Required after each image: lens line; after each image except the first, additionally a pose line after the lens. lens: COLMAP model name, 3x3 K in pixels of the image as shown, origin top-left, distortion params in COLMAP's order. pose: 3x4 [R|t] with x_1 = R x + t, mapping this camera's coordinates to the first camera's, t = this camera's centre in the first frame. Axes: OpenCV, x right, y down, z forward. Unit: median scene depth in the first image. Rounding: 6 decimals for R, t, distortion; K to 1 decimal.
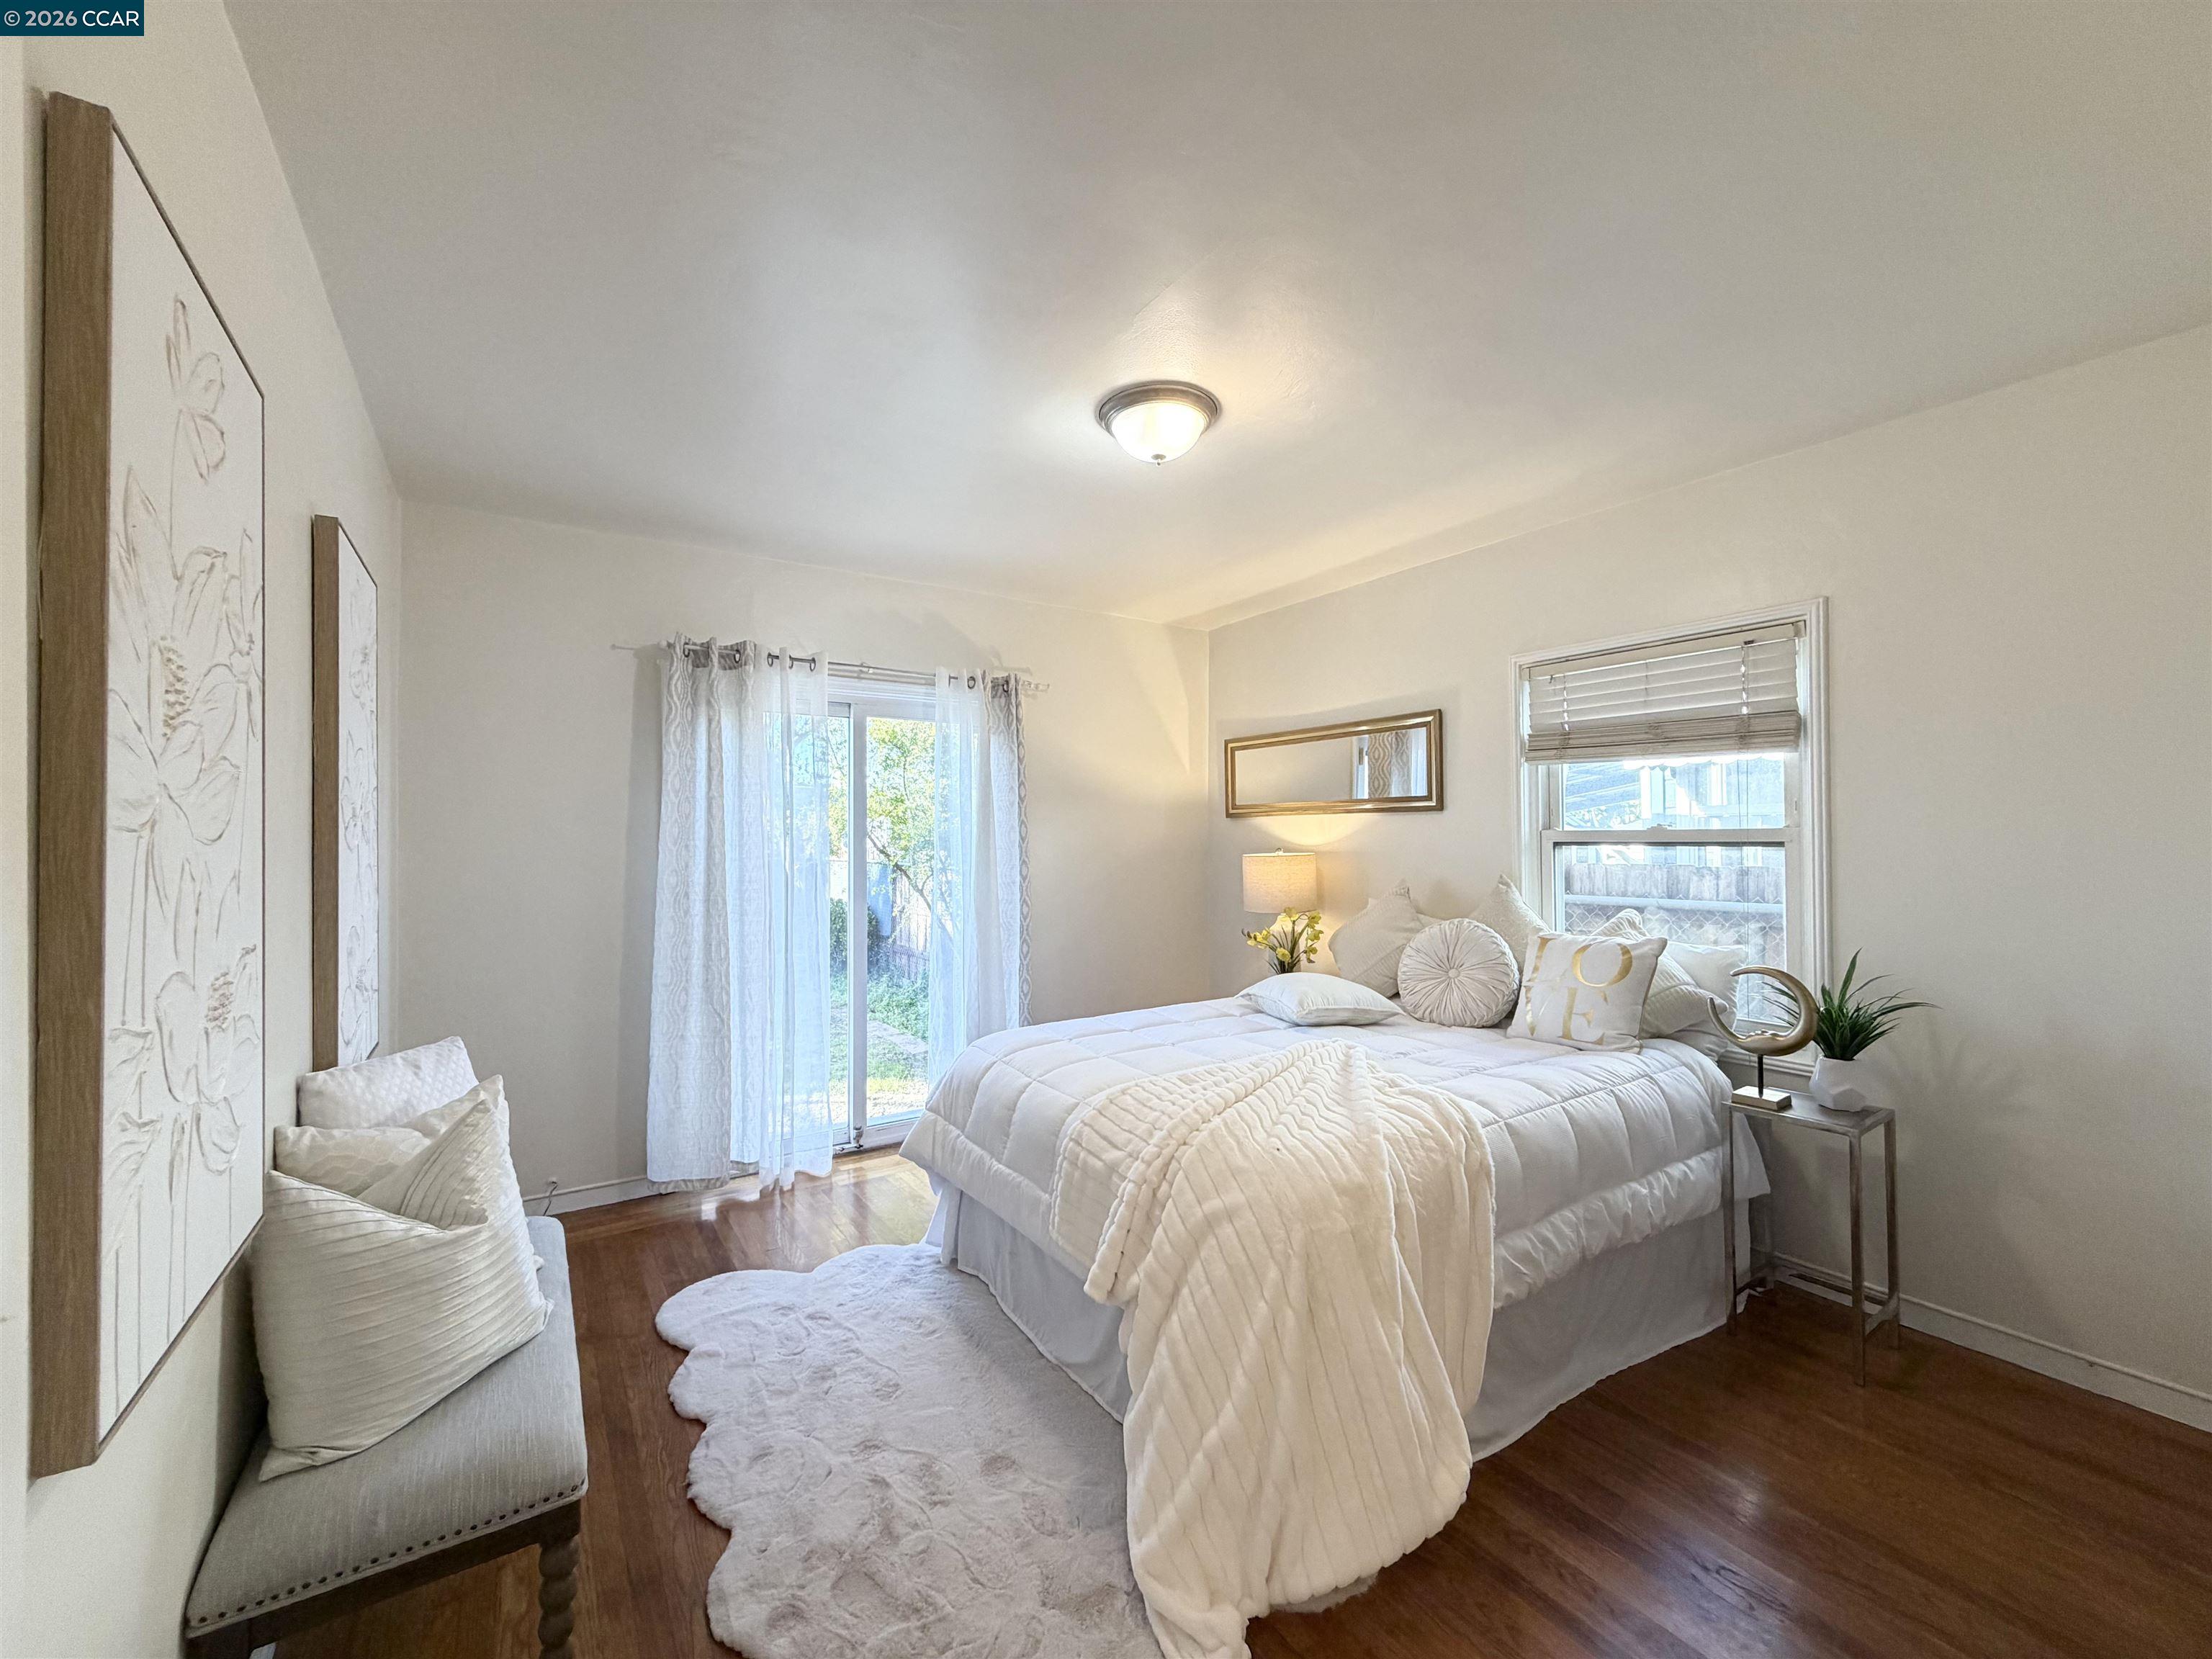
lens RADIAL K [[886.8, 0, 1102.3], [0, 886.8, 831.2], [0, 0, 1]] dist [-0.000686, 0.000207]
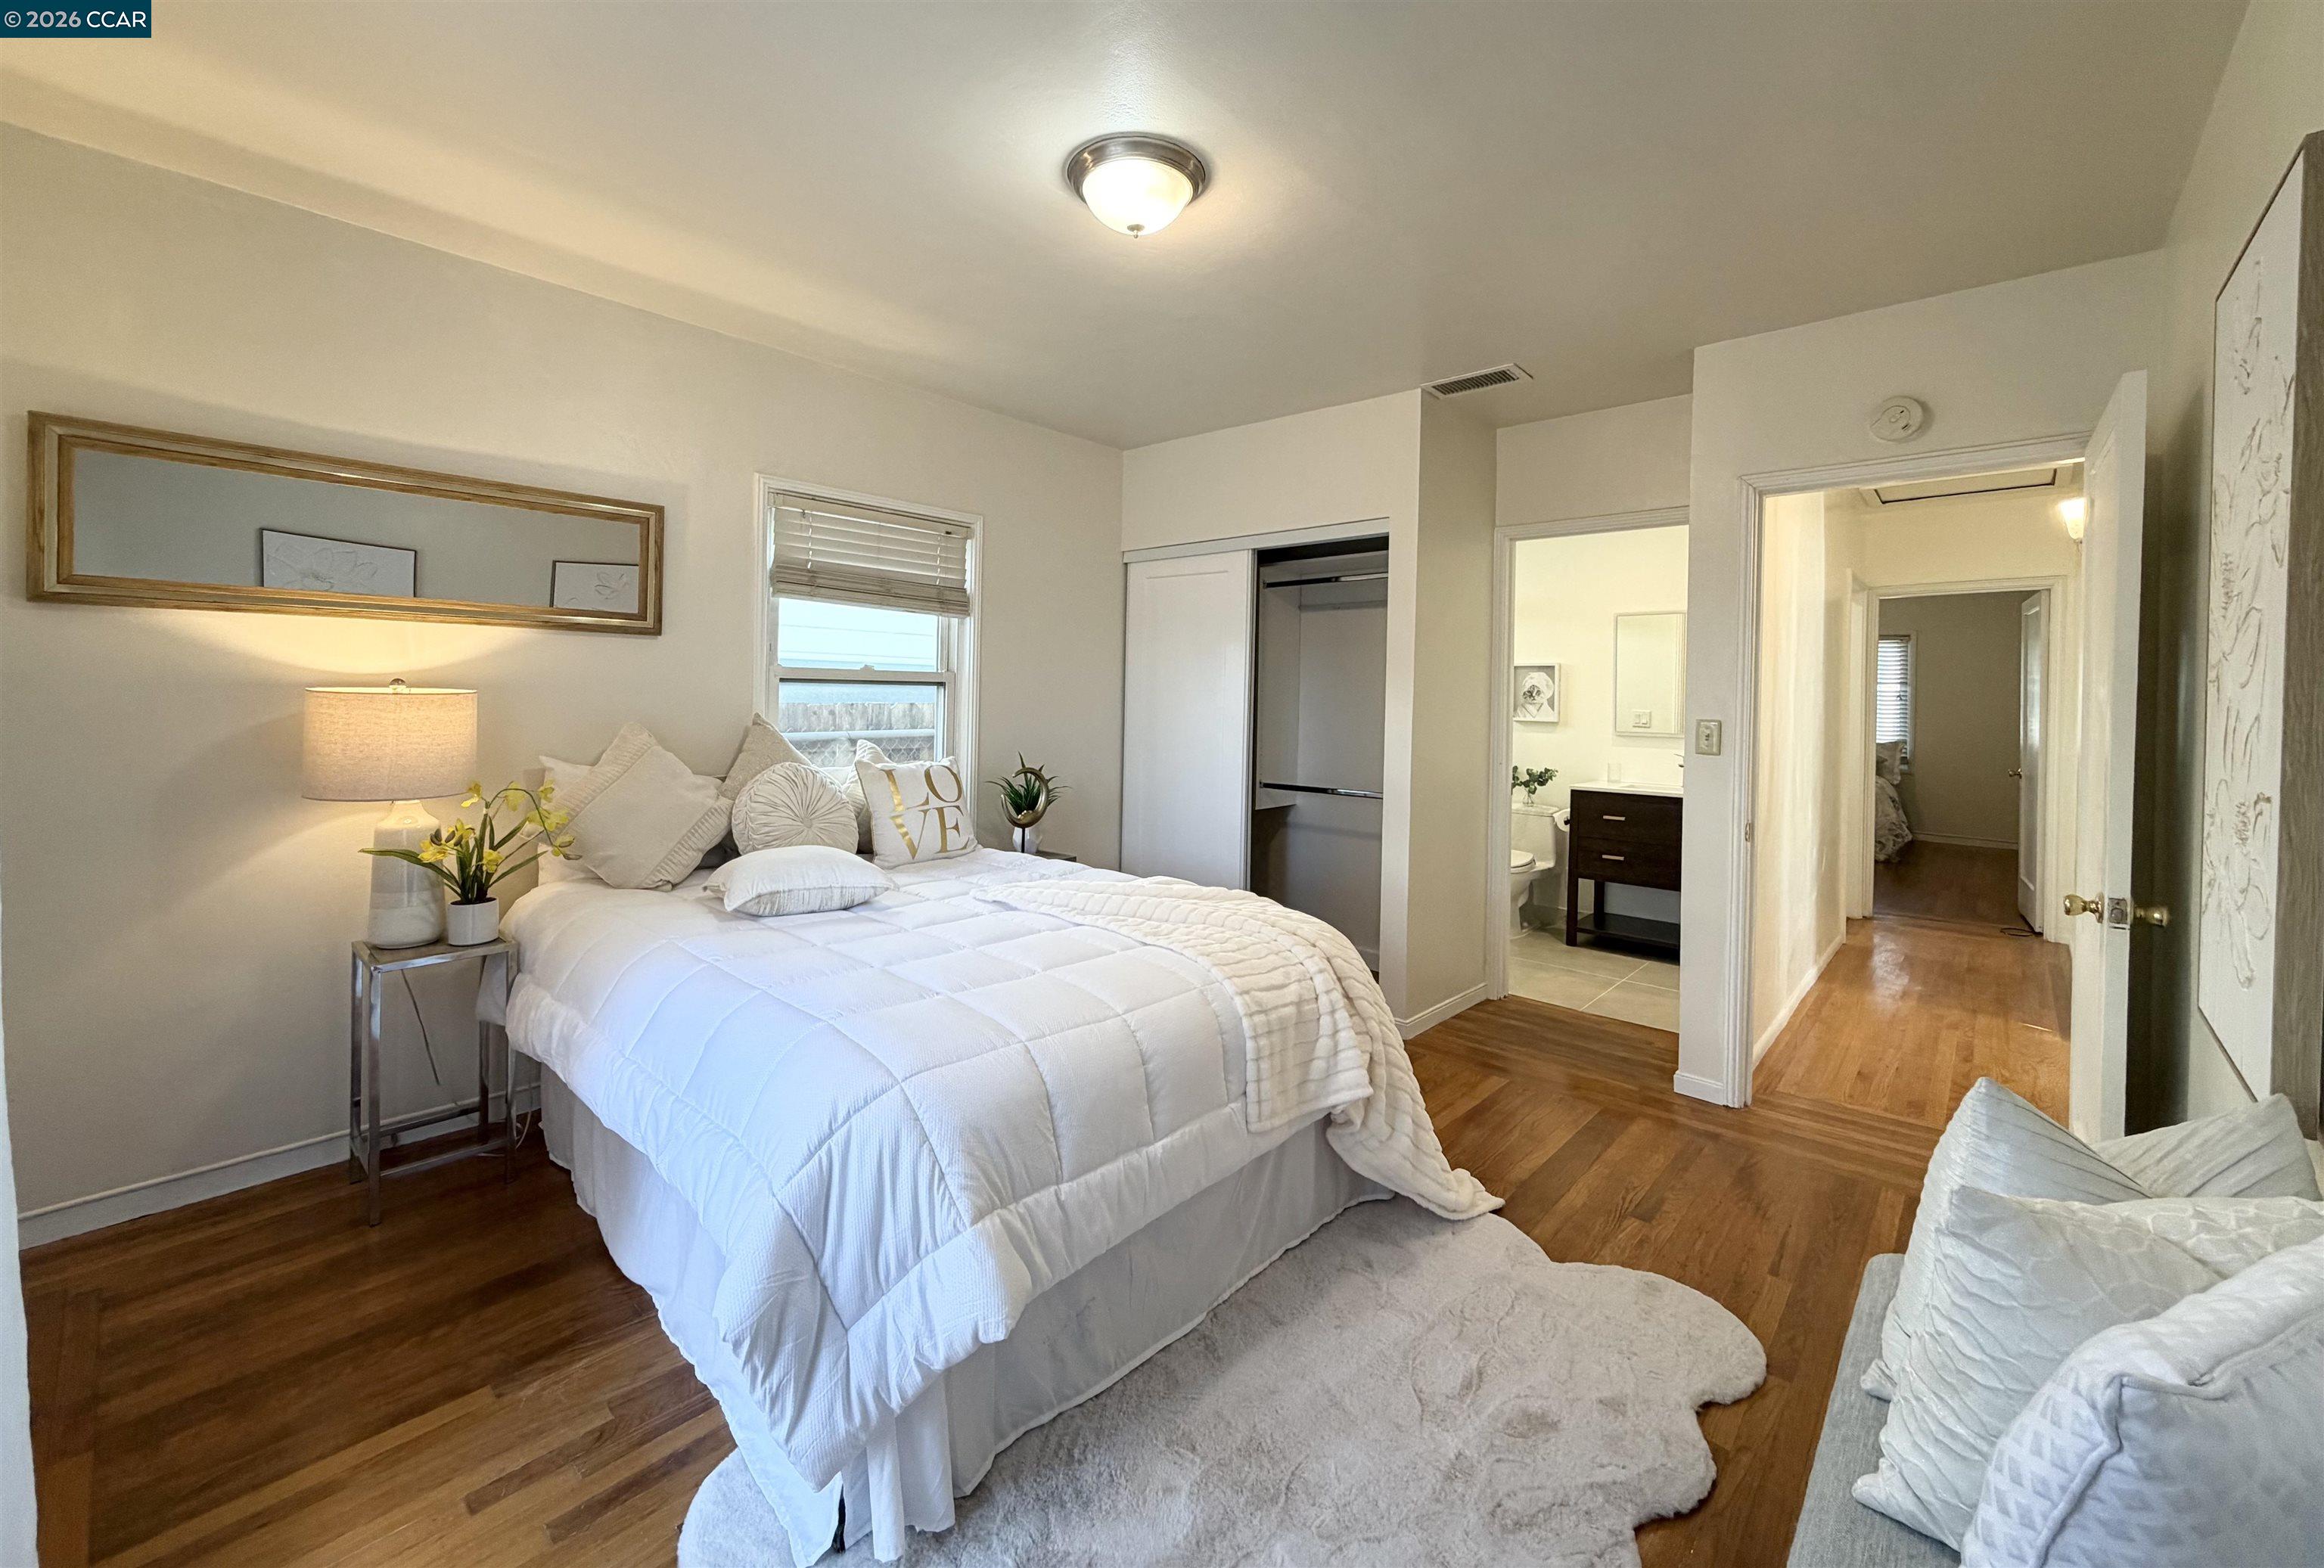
lens RADIAL K [[933.9, 0, 1158.4], [0, 933.9, 700.7], [0, 0, 1]] dist [-0.000212, -0.000053]
pose [[-0.252733, -0.008375, 0.967500, -0.671441], [-0.025436, 0.999674, 0.002009, 0.026767], [-0.967202, -0.024102, -0.252864, 0.985768]]
